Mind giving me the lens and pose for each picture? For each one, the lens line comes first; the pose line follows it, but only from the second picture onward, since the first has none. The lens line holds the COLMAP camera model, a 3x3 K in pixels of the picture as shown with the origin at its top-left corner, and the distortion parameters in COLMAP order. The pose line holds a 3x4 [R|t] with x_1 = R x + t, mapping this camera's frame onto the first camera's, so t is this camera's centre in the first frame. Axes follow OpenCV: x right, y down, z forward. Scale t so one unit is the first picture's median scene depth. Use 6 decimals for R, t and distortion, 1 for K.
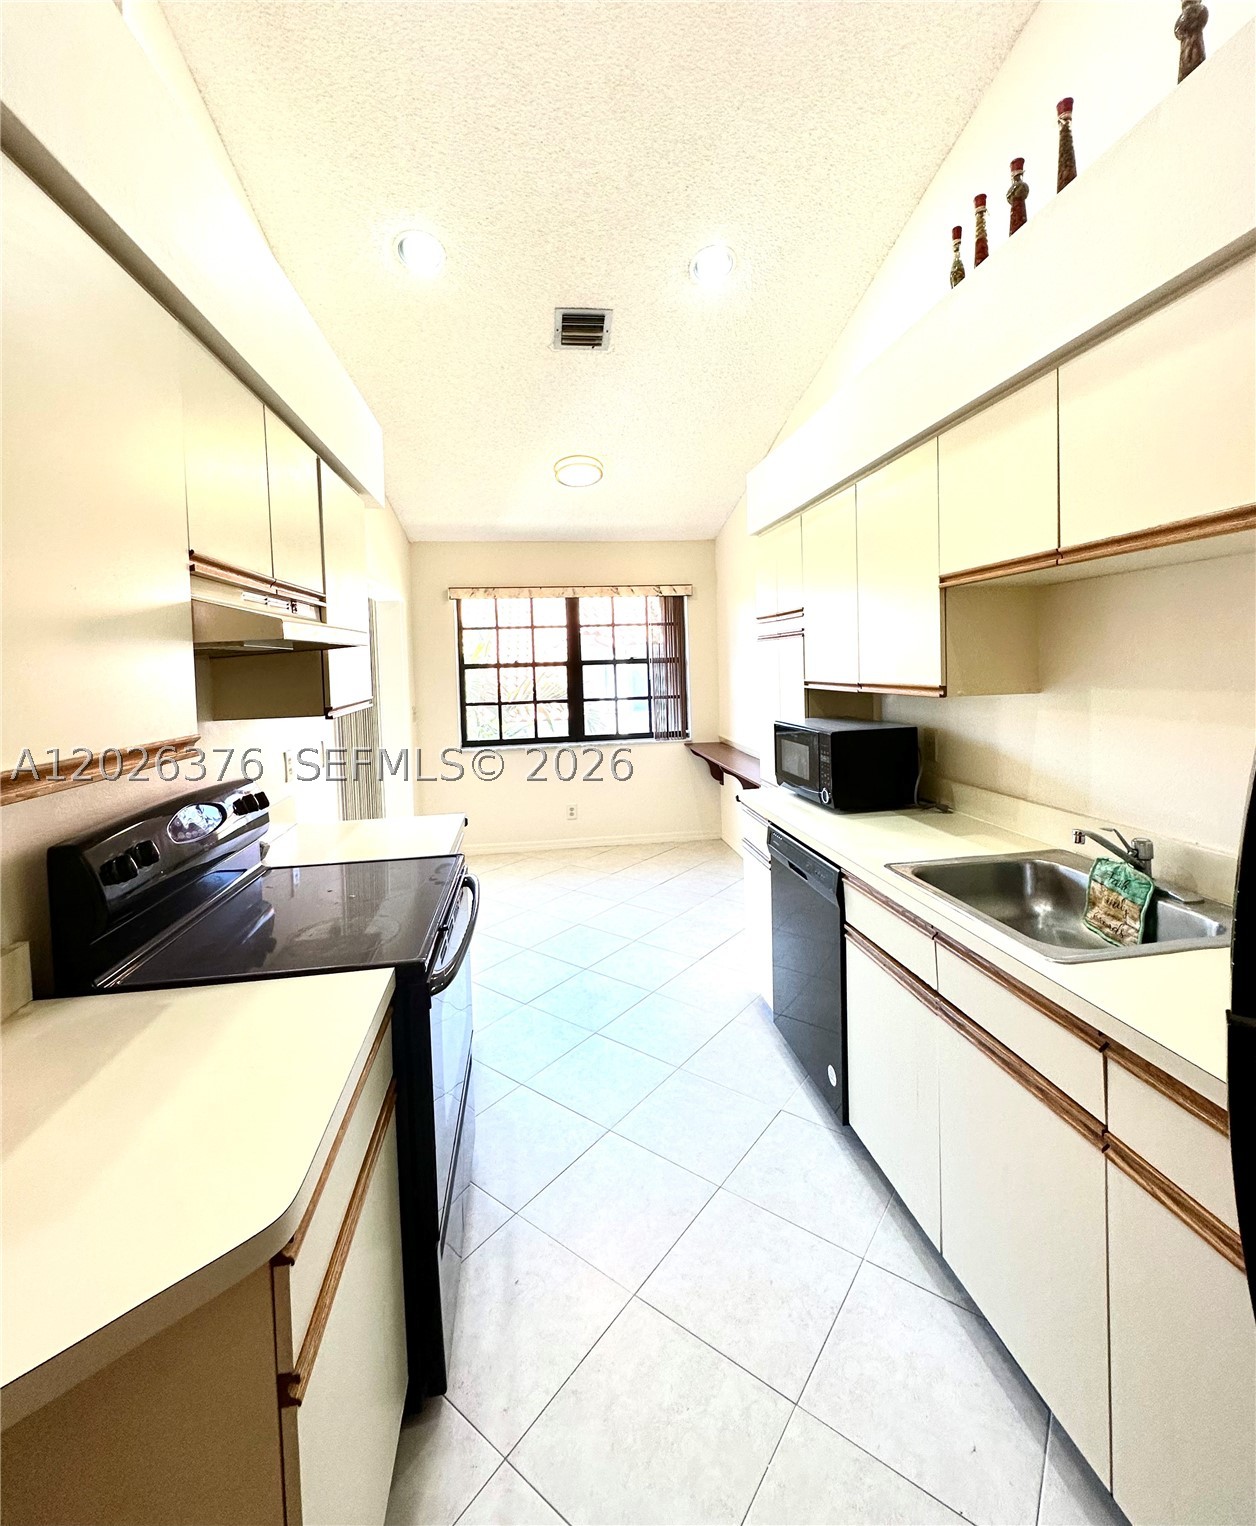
lens RADIAL K [[678.8, 0, 626.3], [0, 678.8, 690.6], [0, 0, 1]] dist [-0.006713, 0.000769]
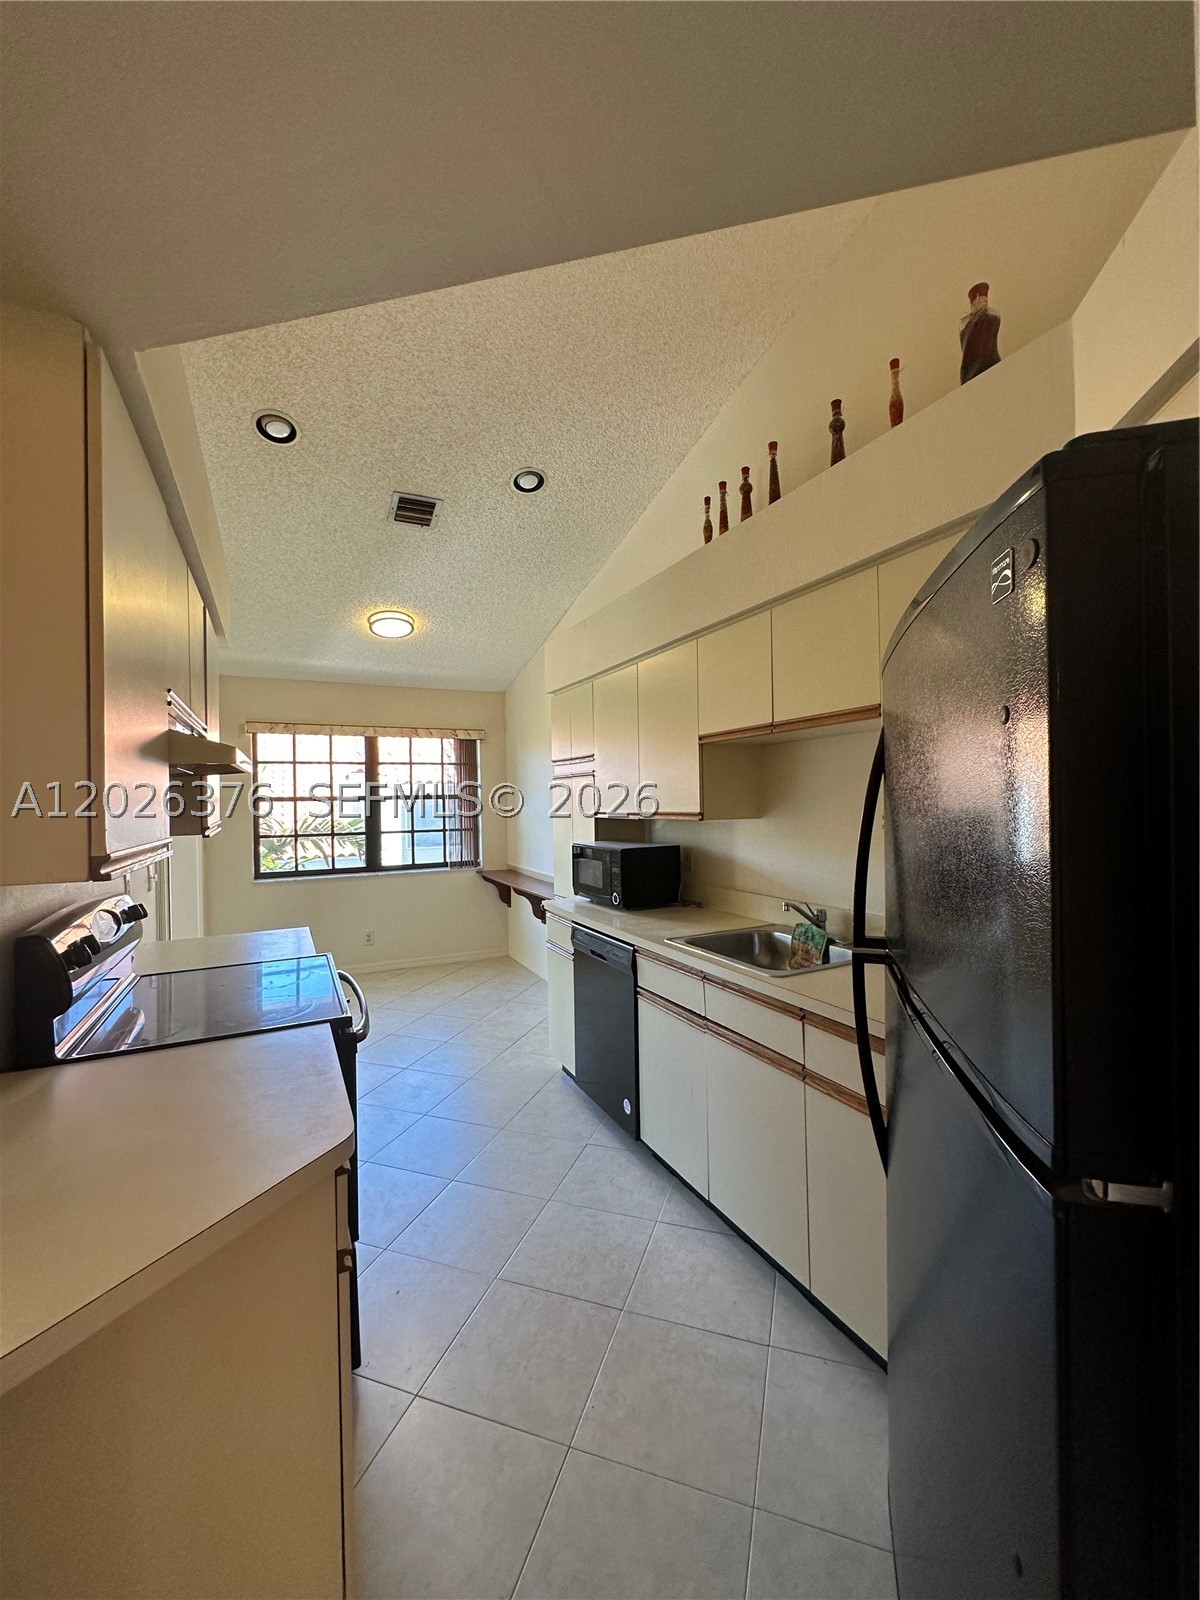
lens RADIAL K [[645.1, 0, 605.0], [0, 645.1, 800.8], [0, 0, 1]] dist [-0.012818, 0.001477]
pose [[0.947053, 0.014889, 0.320733, -0.154057], [0.000032, 0.998920, -0.046467, 0.030511], [-0.321079, 0.044017, 0.946029, -0.209596]]
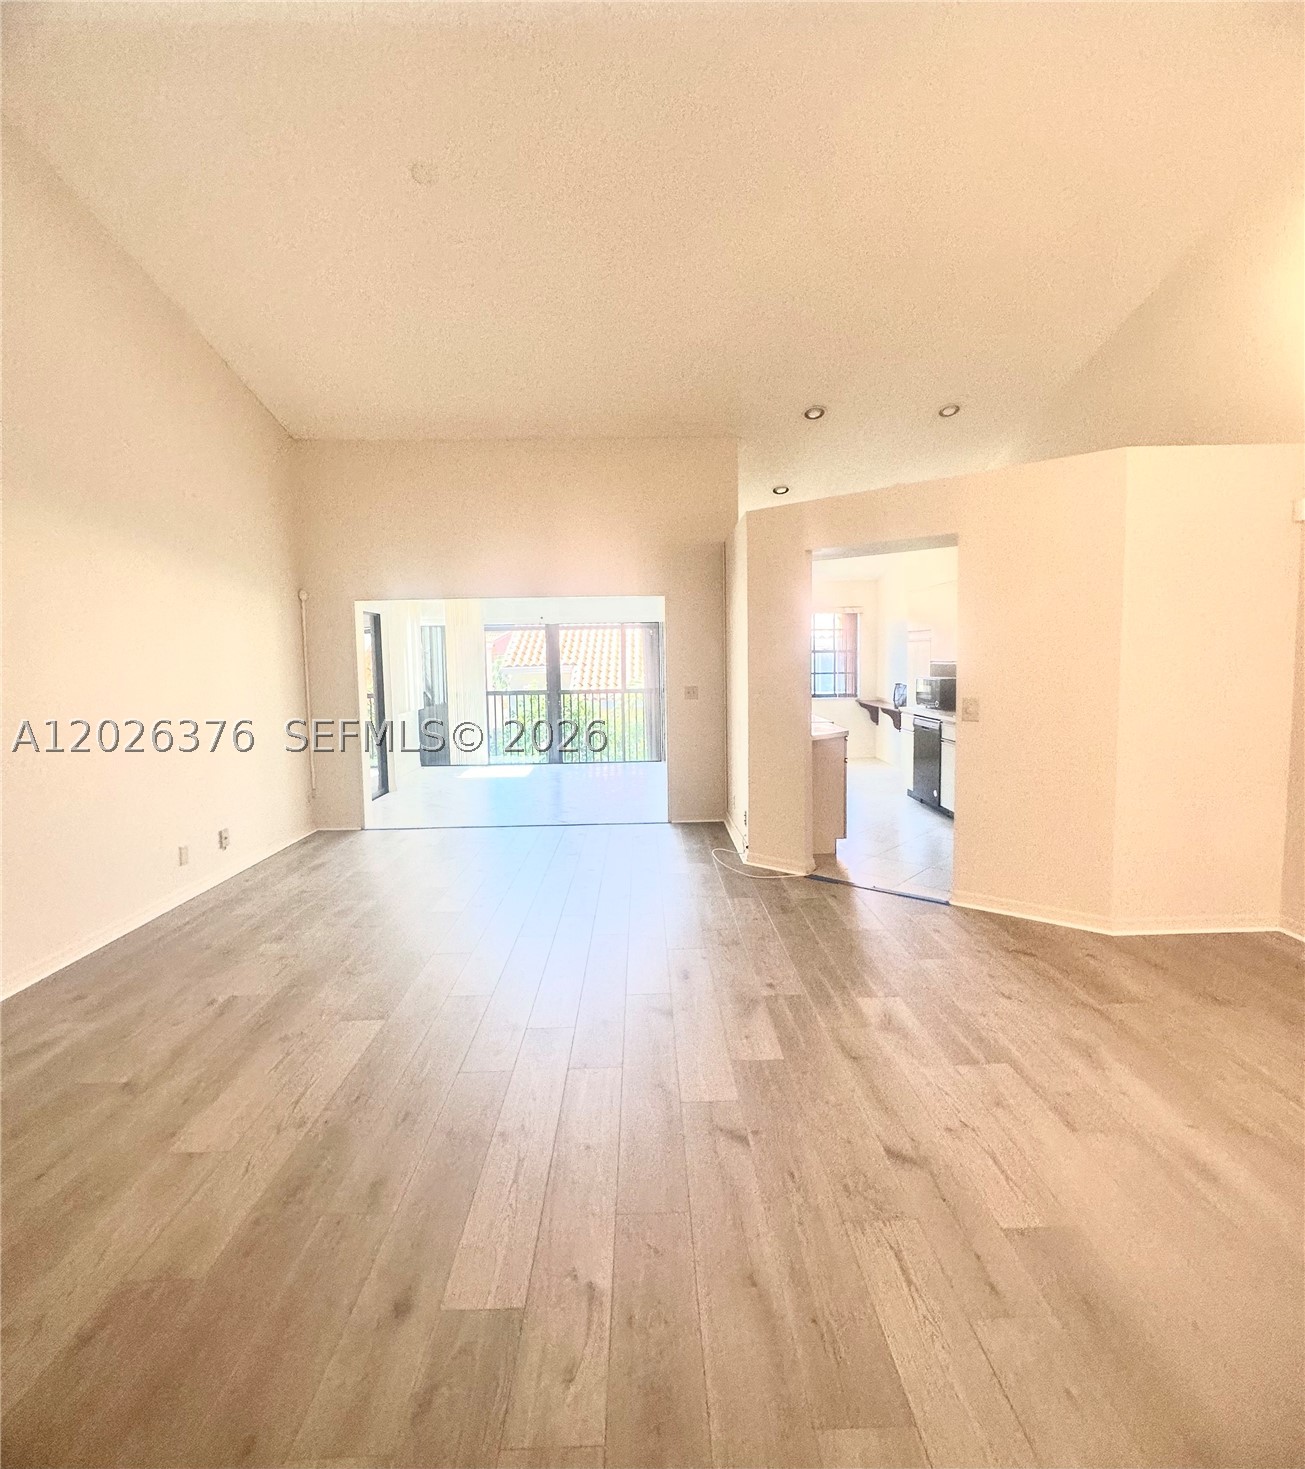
lens RADIAL K [[702.6, 0, 656.8], [0, 702.6, 730.1], [0, 0, 1]] dist [-0.021680, 0.000216]
pose [[0.993687, 0.021733, -0.110061, -0.591172], [-0.014110, 0.997477, 0.069567, 0.100486], [0.111295, -0.067575, 0.991487, -2.214657]]
